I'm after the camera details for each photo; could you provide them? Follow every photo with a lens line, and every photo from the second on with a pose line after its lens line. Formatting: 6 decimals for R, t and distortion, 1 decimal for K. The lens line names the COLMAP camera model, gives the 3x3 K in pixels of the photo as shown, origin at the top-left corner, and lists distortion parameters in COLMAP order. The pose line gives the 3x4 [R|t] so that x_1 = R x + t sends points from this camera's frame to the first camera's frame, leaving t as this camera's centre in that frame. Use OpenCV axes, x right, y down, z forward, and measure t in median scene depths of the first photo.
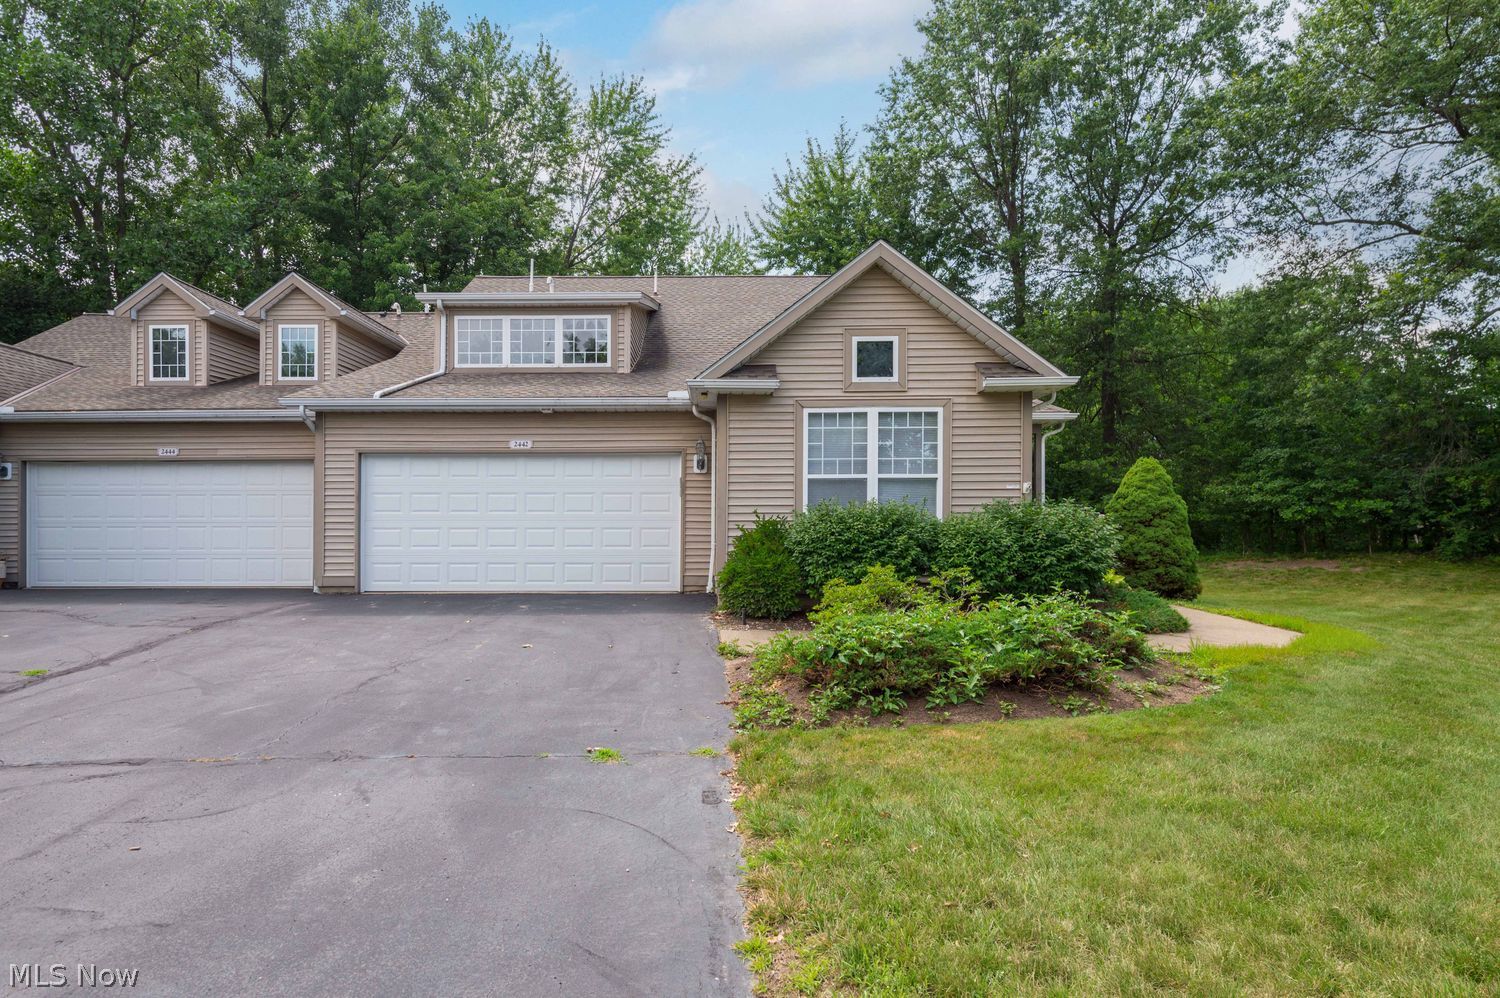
lens RADIAL K [[844.0, 0, 750.6], [0, 844.0, 511.2], [0, 0, 1]] dist [0.004905, -0.000081]
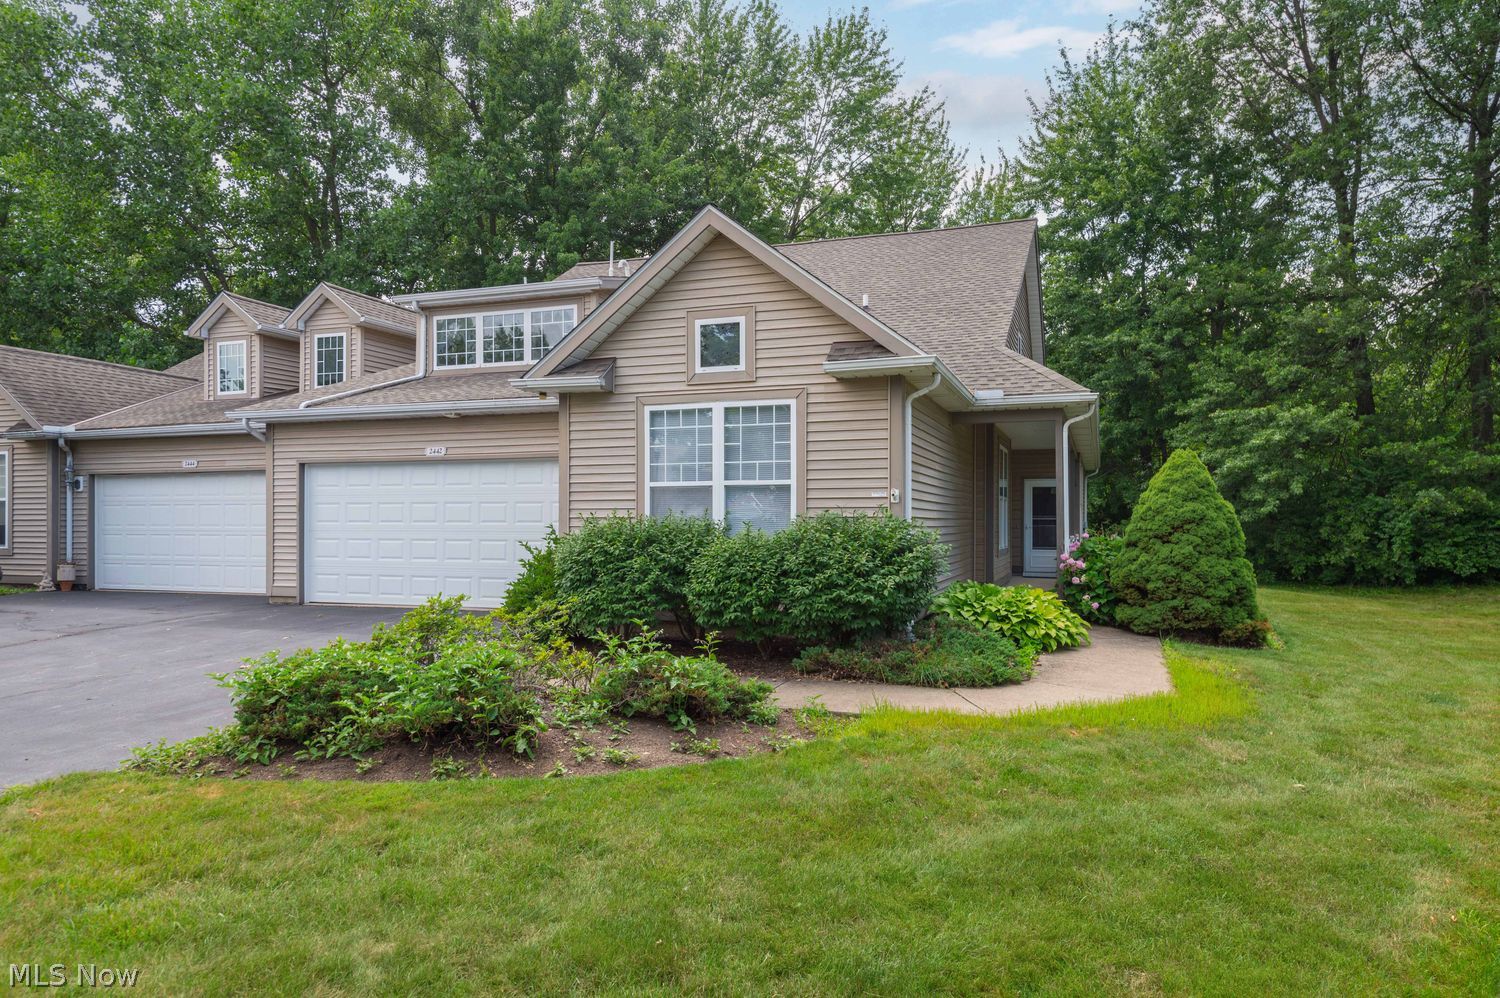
lens RADIAL K [[985.6, 0, 751.2], [0, 985.6, 494.6], [0, 0, 1]] dist [0.009208, 0.001714]
pose [[0.947191, -0.007536, -0.320582, 0.419430], [0.003119, 0.999893, -0.014290, -0.013579], [0.320655, 0.012536, 0.947113, 0.064364]]
